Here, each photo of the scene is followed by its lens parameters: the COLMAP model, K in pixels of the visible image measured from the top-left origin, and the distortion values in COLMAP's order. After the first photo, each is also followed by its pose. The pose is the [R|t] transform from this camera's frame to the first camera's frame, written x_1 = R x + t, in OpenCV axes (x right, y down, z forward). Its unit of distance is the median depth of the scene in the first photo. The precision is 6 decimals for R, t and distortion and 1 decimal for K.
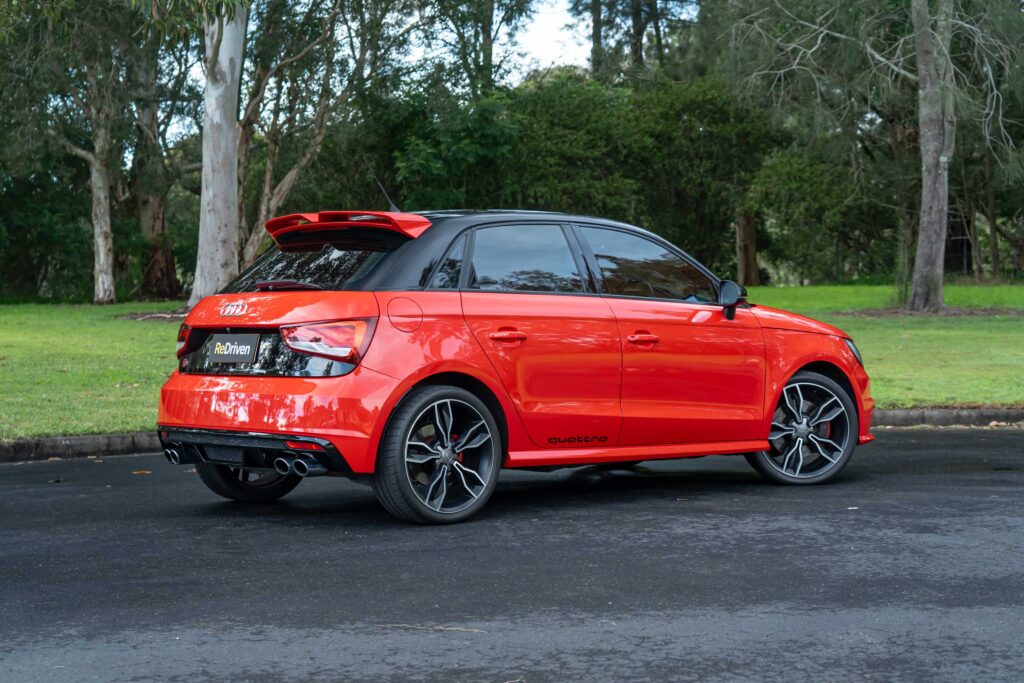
lens RADIAL K [[1622.2, 0, 511.2], [0, 1622.2, 331.8], [0, 0, 1]] dist [0.037857, 0.000000]
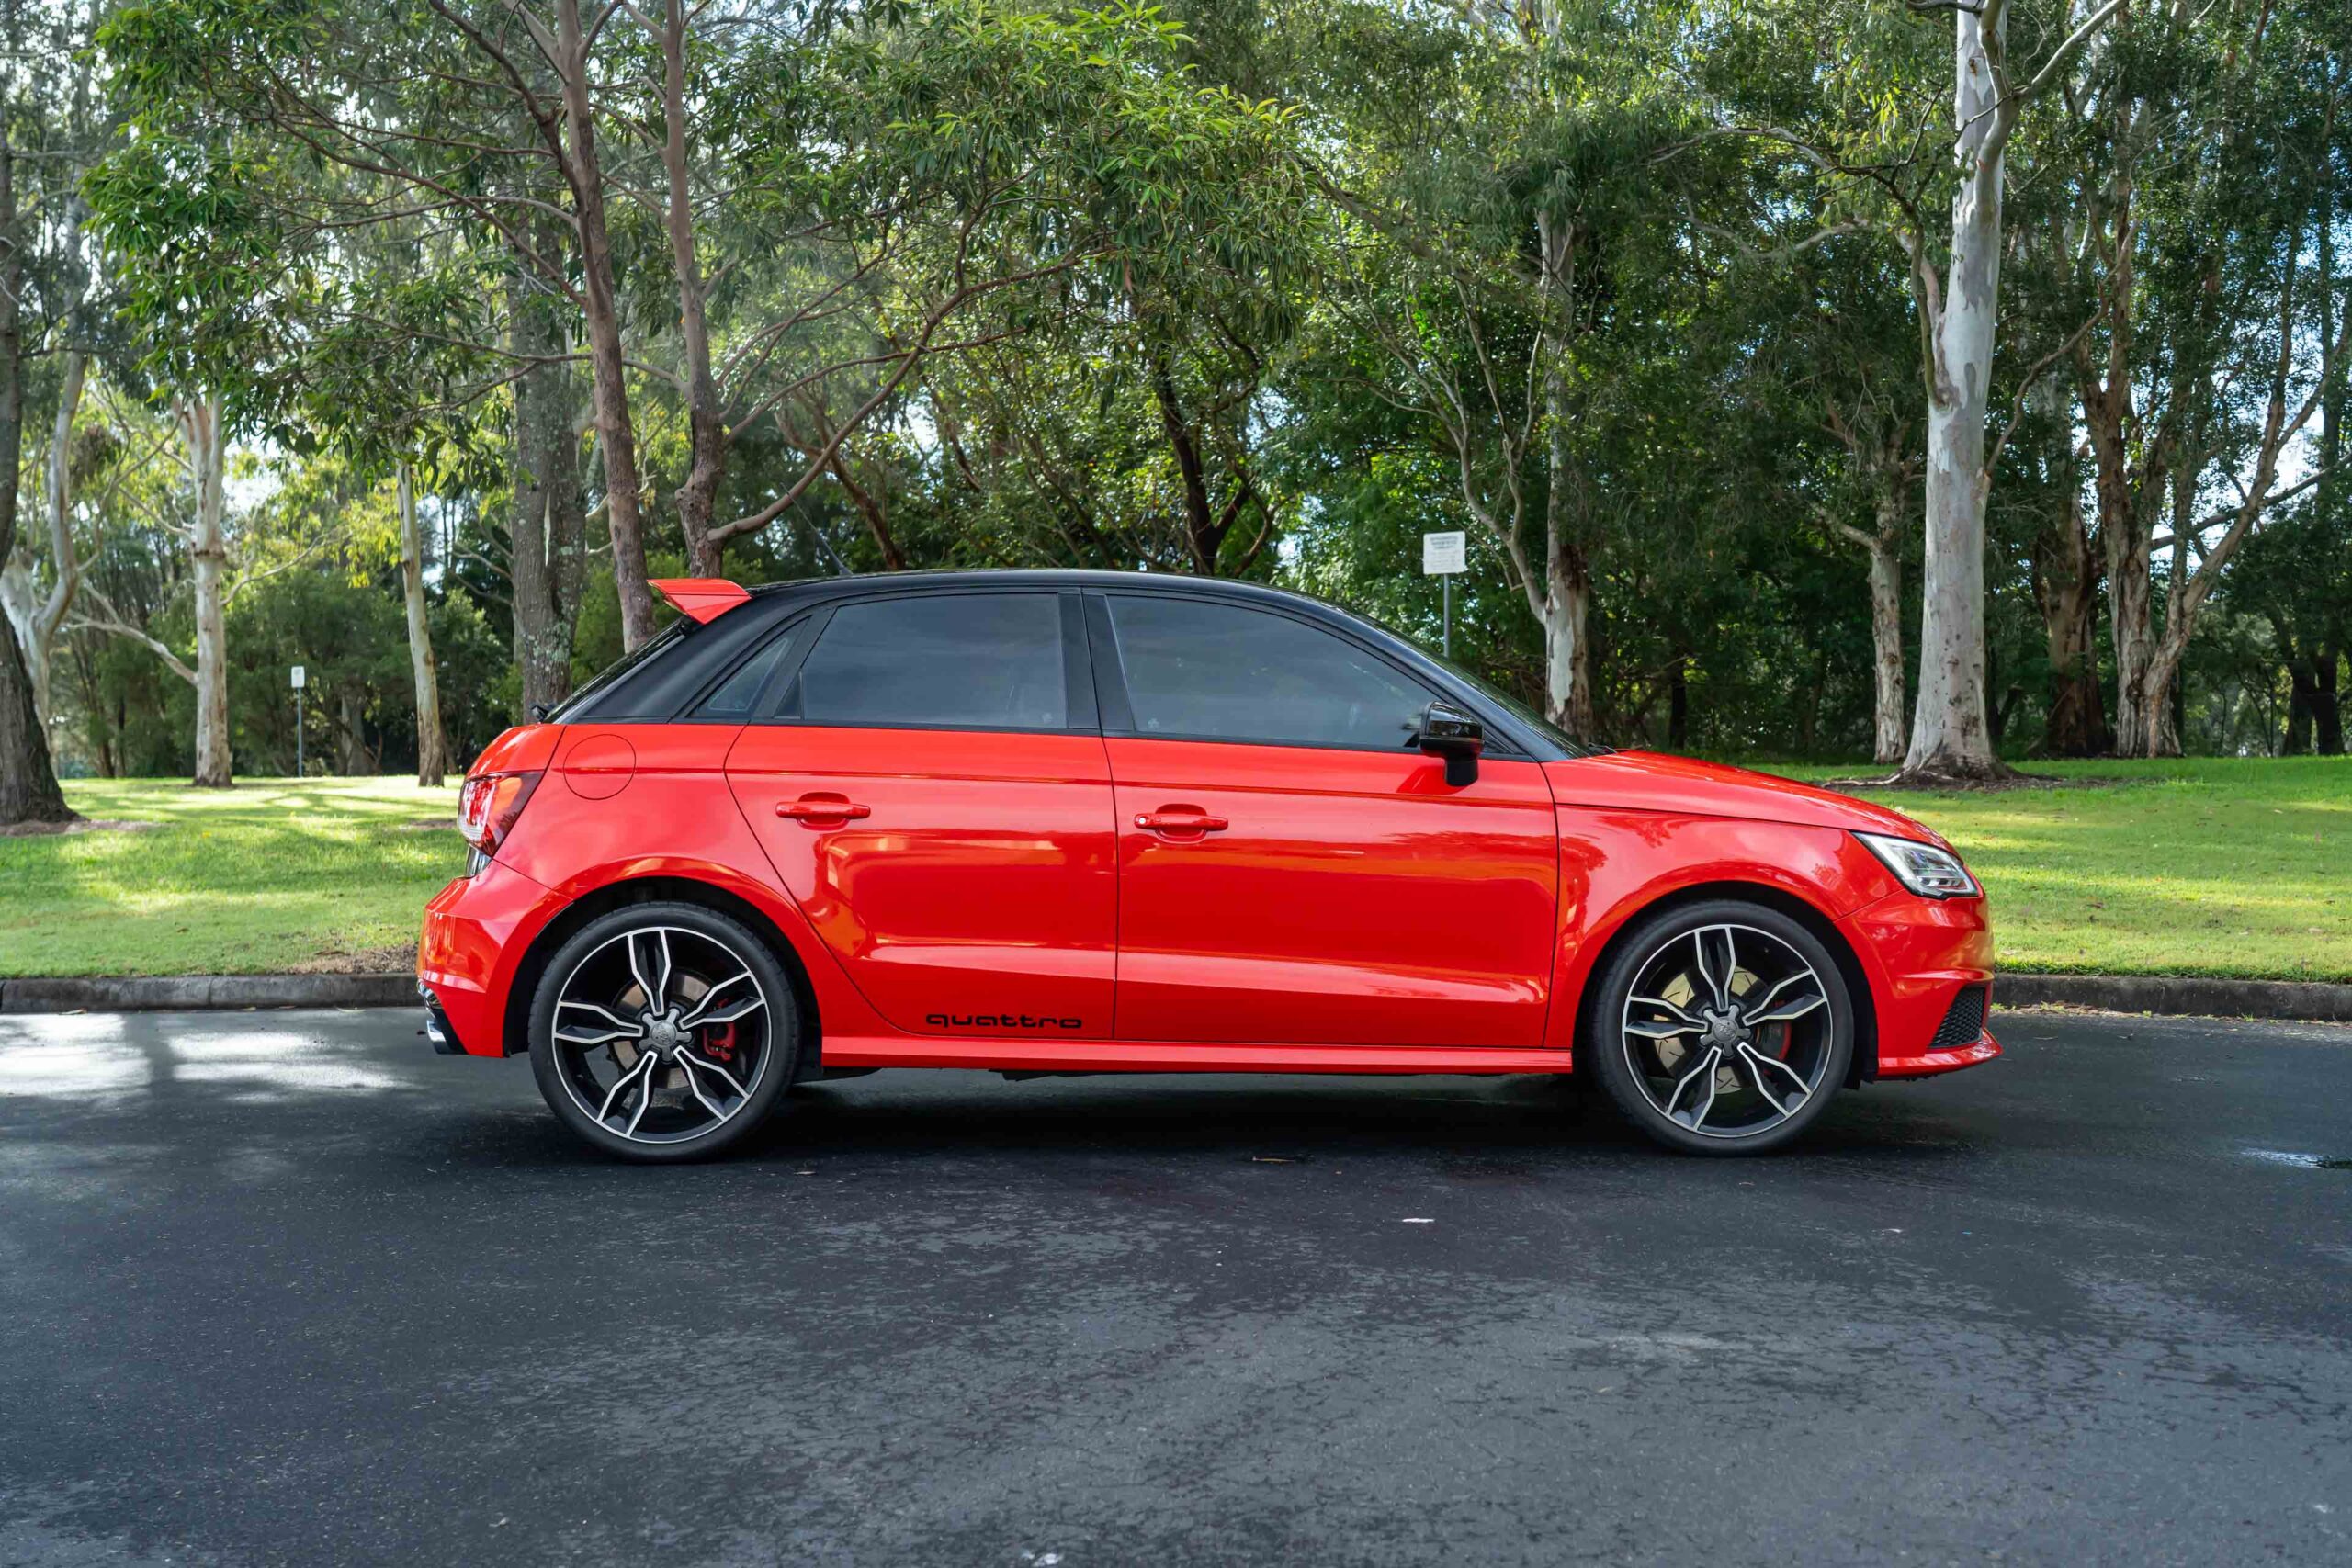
lens RADIAL K [[2362.5, 0, 1178.4], [0, 2362.5, 783.7], [0, 0, 1]] dist [-0.009728, 0.000000]
pose [[0.799738, 0.009654, -0.600272, 0.278044], [-0.015688, 0.999865, -0.004820, -0.002113], [0.600145, 0.013272, 0.799781, 0.242704]]
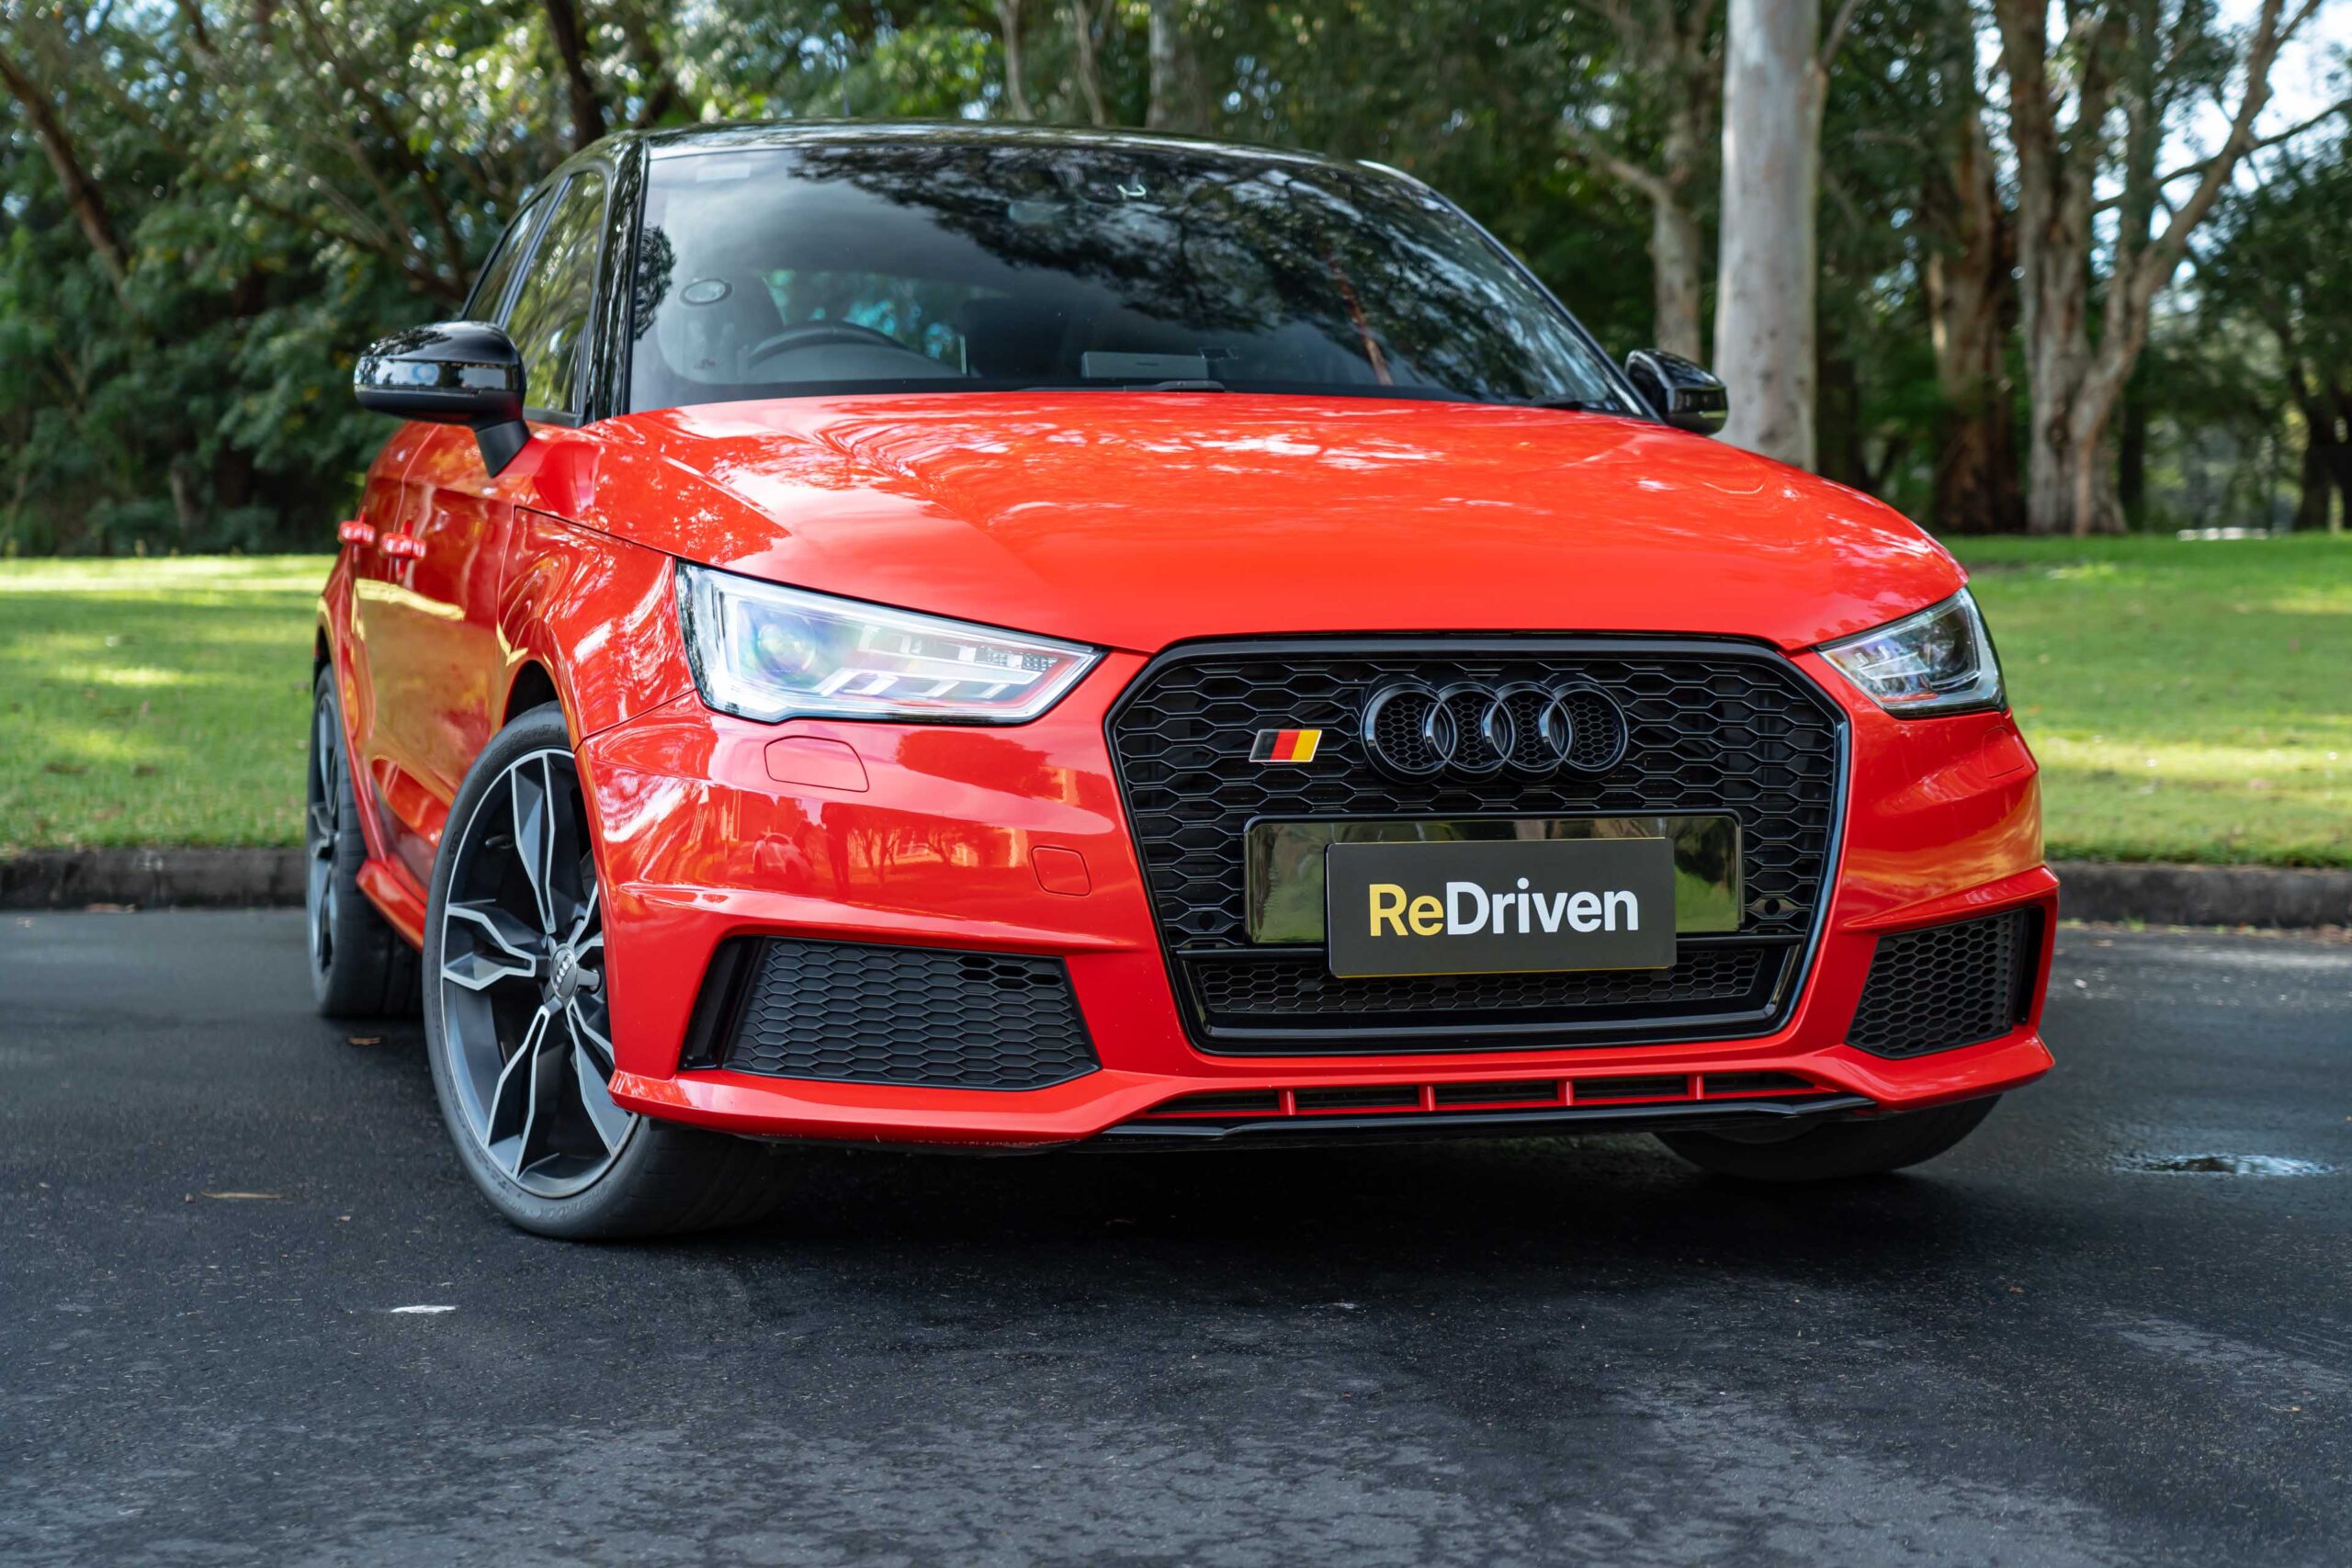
lens RADIAL K [[3802.3, 0, 1170.1], [0, 3802.3, 782.3], [0, 0, 1]] dist [0.001164, 0.000000]
pose [[0.880955, 0.038247, -0.471652, 0.278787], [-0.019548, 0.998819, 0.044483, 0.006553], [0.472797, -0.029968, 0.880662, 0.314141]]
